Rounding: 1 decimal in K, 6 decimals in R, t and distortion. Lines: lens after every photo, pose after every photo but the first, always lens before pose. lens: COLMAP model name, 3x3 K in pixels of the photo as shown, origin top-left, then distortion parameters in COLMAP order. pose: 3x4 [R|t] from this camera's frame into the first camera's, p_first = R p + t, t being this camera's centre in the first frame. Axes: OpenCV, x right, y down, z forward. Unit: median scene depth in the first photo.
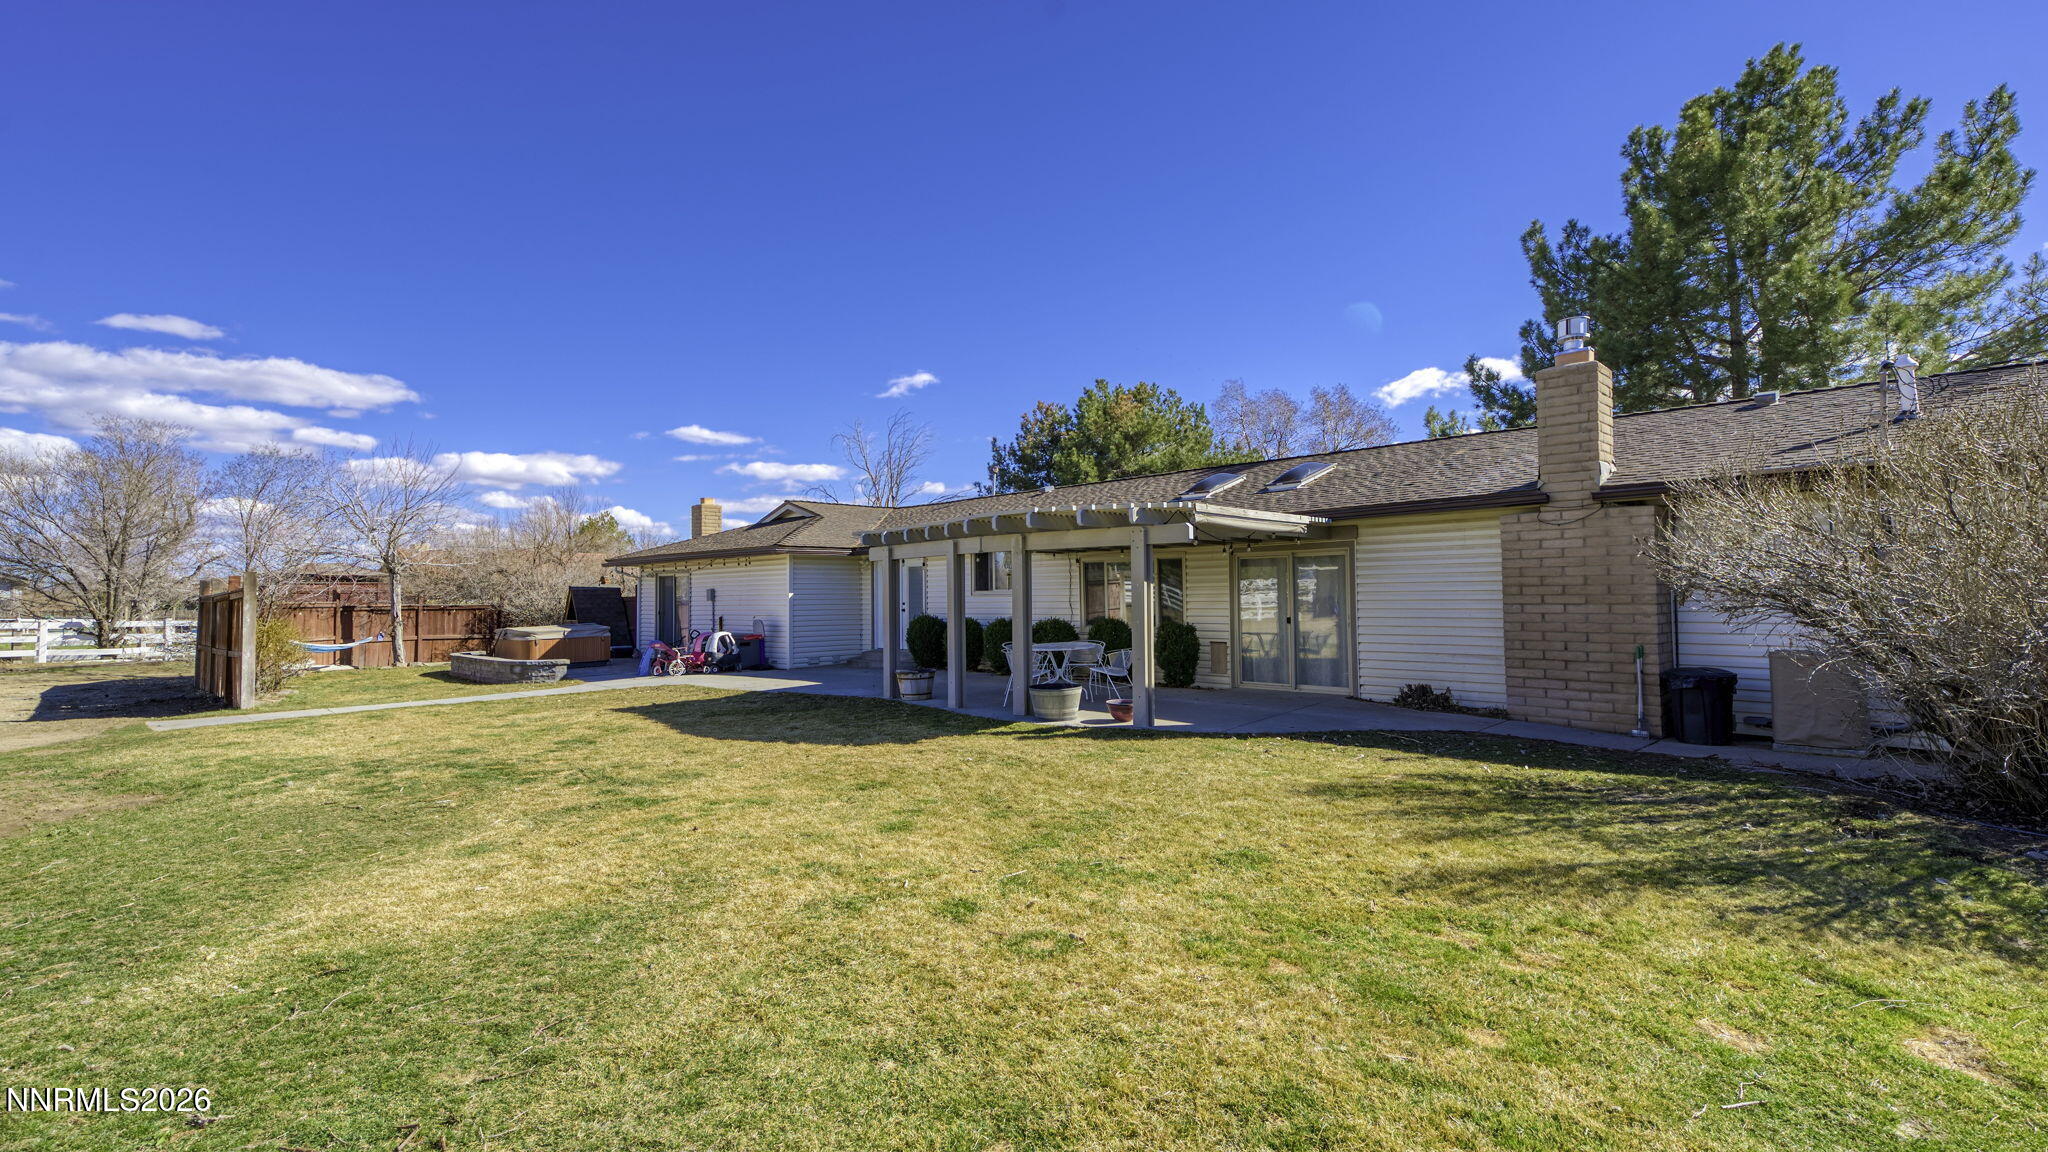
lens RADIAL K [[889.2, 0, 1022.9], [0, 889.2, 552.1], [0, 0, 1]] dist [0.028383, 0.000450]
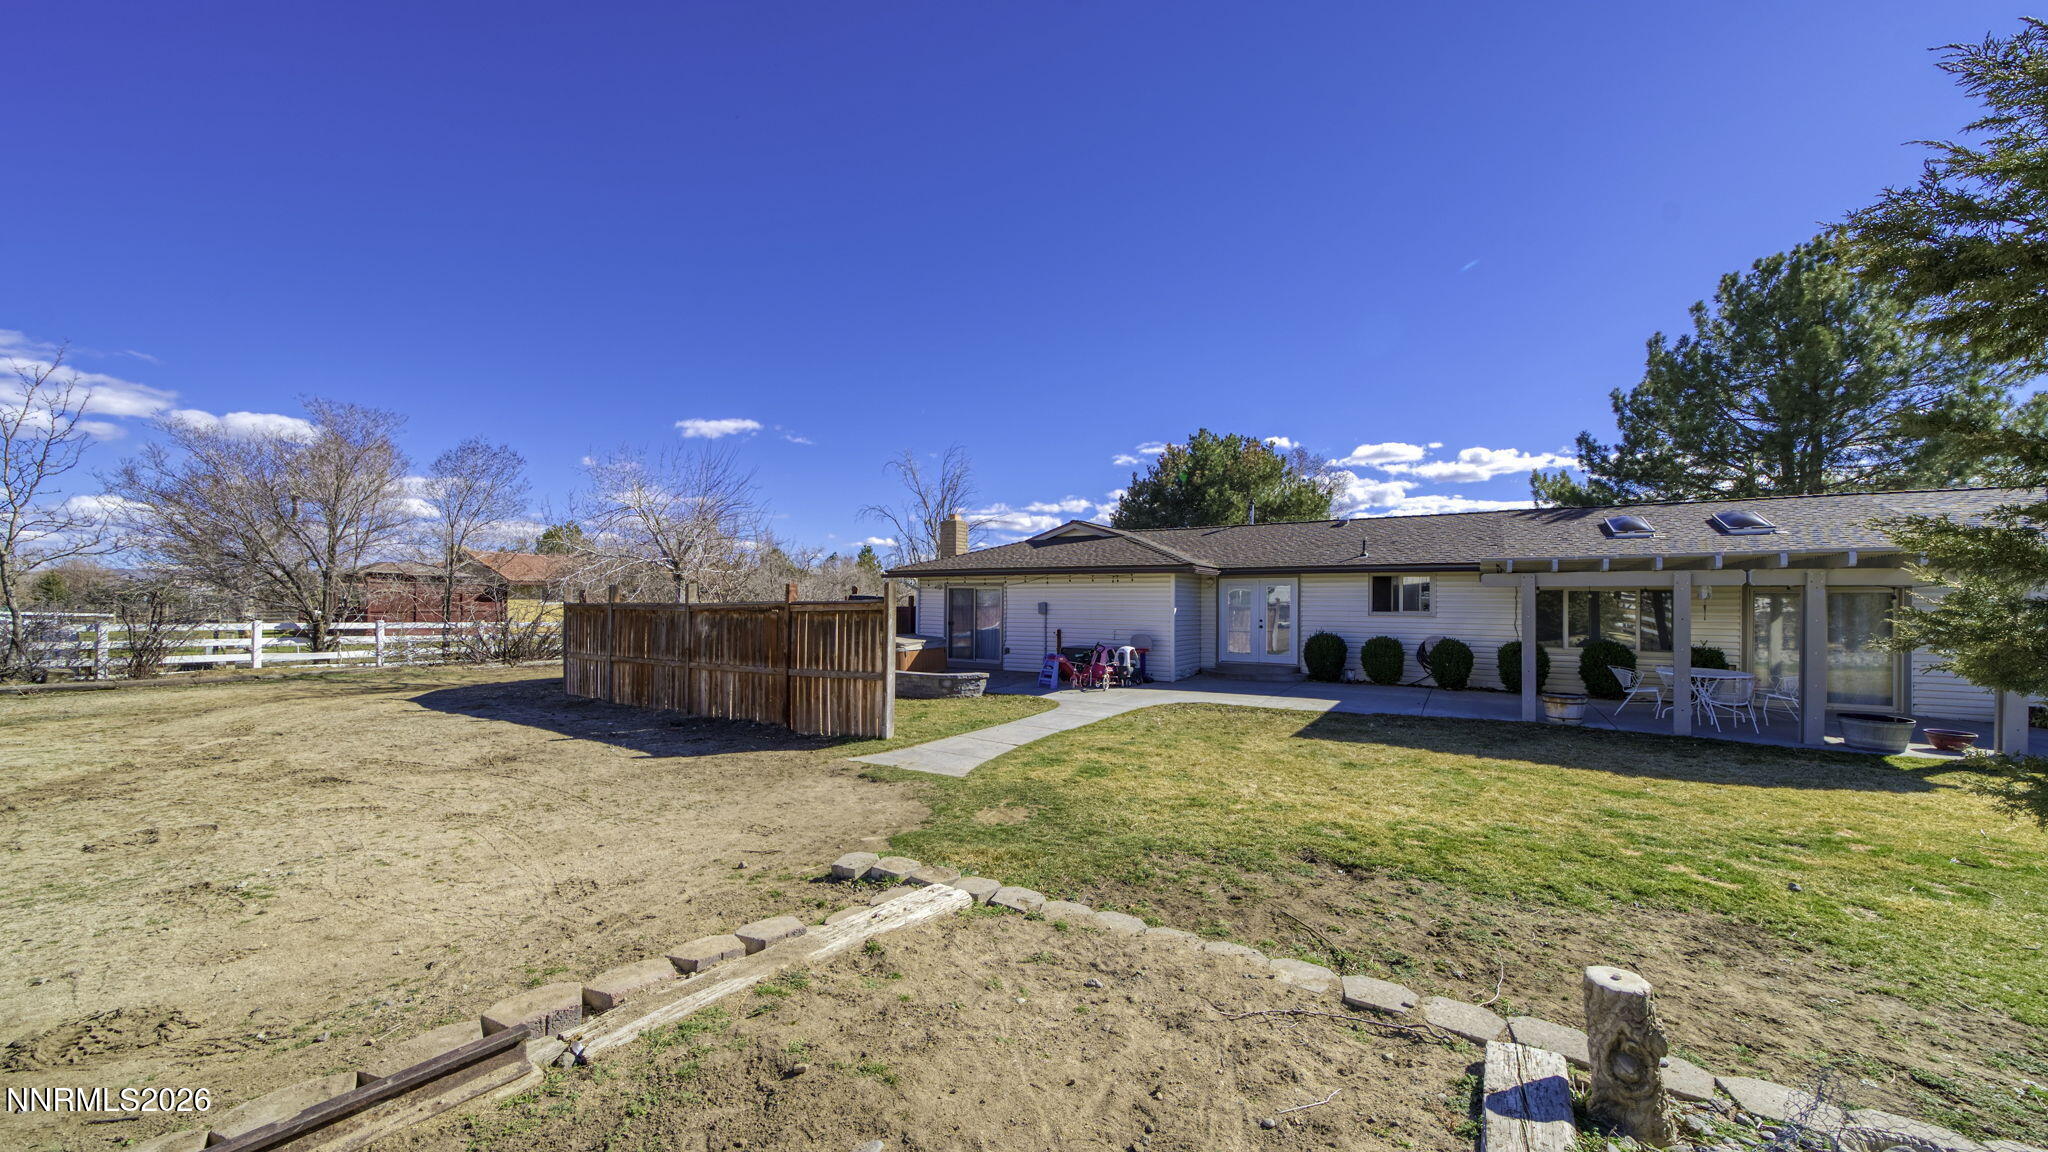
lens RADIAL K [[702.3, 0, 1014.4], [0, 702.3, 576.5], [0, 0, 1]] dist [0.000984, 0.000028]
pose [[0.977310, 0.024348, 0.210411, -0.481127], [-0.027815, 0.999522, 0.013531, -0.000174], [-0.209981, -0.019077, 0.977519, 0.165828]]
